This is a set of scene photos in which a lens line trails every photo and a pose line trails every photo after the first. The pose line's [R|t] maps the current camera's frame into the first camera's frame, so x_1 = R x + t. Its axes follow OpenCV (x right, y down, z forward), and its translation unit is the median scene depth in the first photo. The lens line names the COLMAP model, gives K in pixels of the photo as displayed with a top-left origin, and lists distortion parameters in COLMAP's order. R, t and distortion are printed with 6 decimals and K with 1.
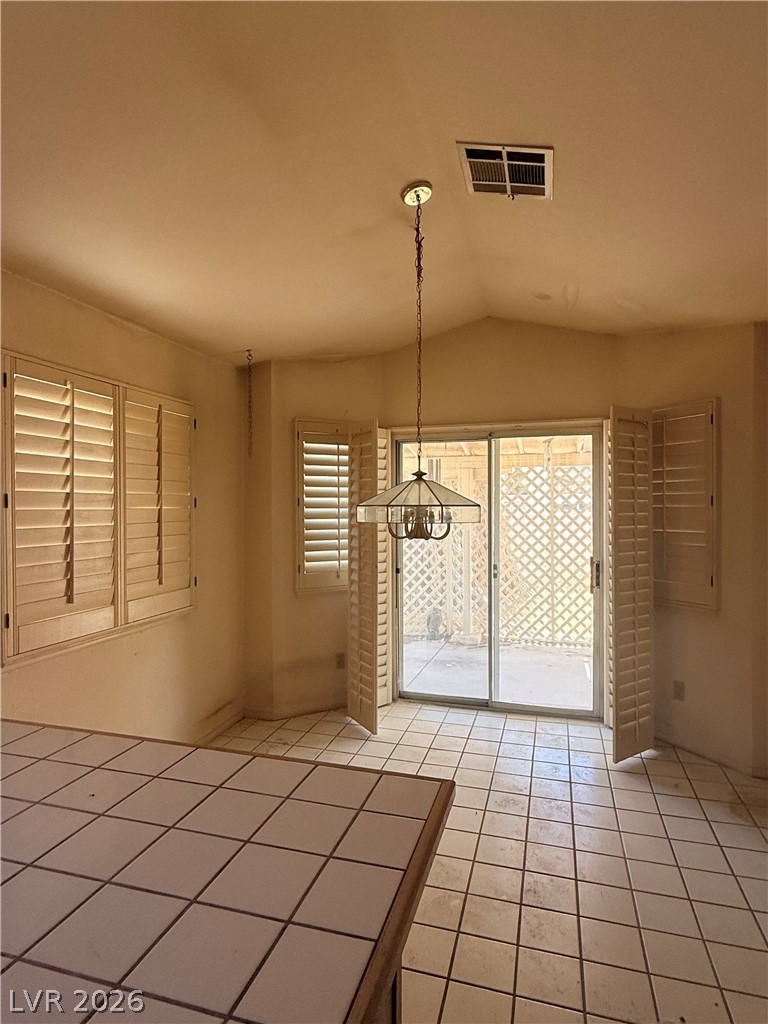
lens RADIAL K [[566.8, 0, 388.1], [0, 566.8, 510.6], [0, 0, 1]] dist [-0.002647, 0.004699]
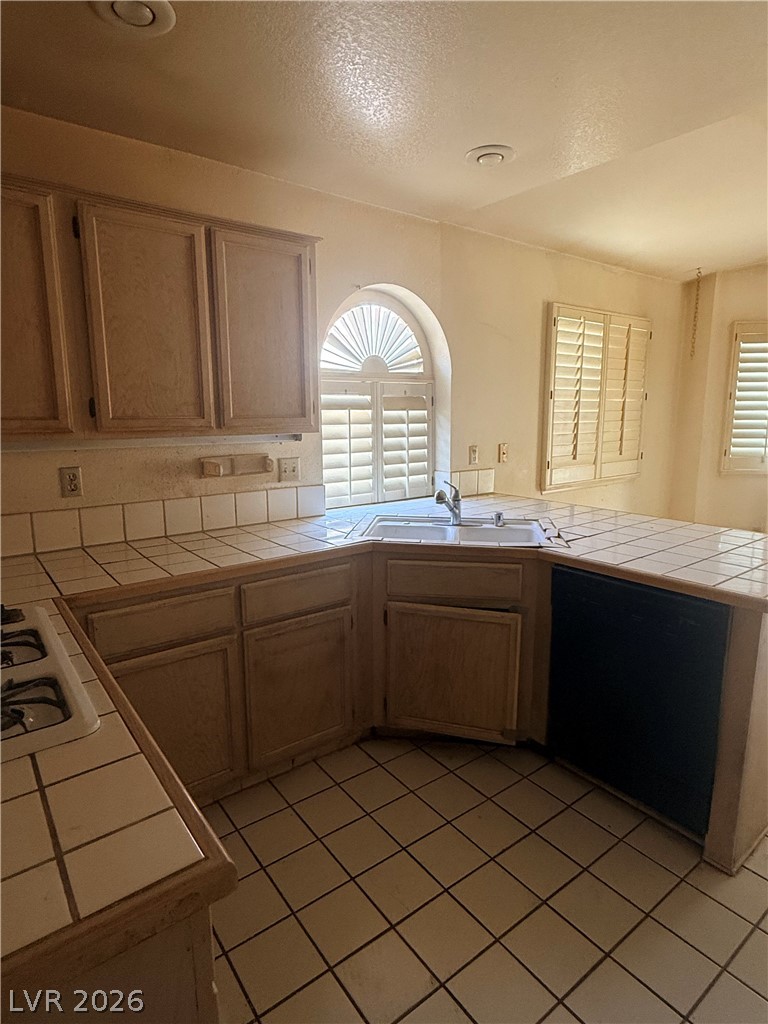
lens RADIAL K [[566.8, 0, 386.0], [0, 566.8, 505.5], [0, 0, 1]] dist [-0.002647, 0.004699]
pose [[0.805090, 0.100460, -0.584584, -0.029776], [-0.002369, 0.986090, 0.166197, 0.020523], [0.593148, -0.132418, 0.794129, -0.499266]]
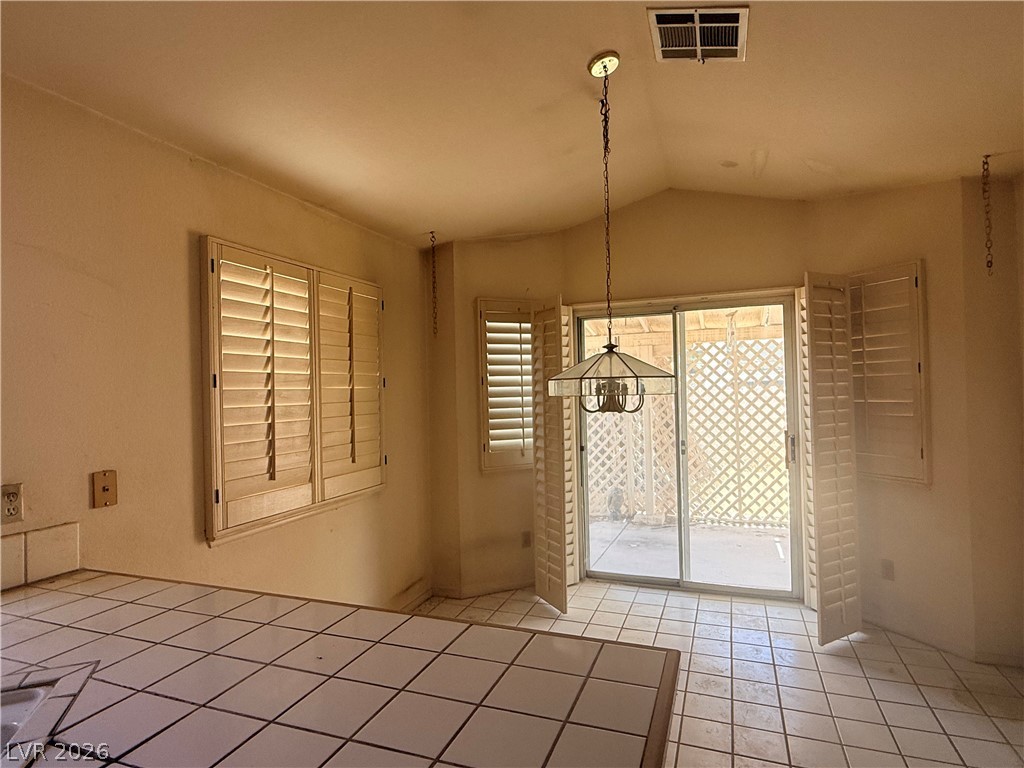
lens RADIAL K [[566.8, 0, 513.3], [0, 566.8, 384.9], [0, 0, 1]] dist [-0.002647, 0.004699]
pose [[0.996684, -0.021032, -0.078606, -0.031397], [0.019771, 0.999664, -0.016788, 0.013080], [0.078933, 0.015178, 0.996764, 0.002241]]
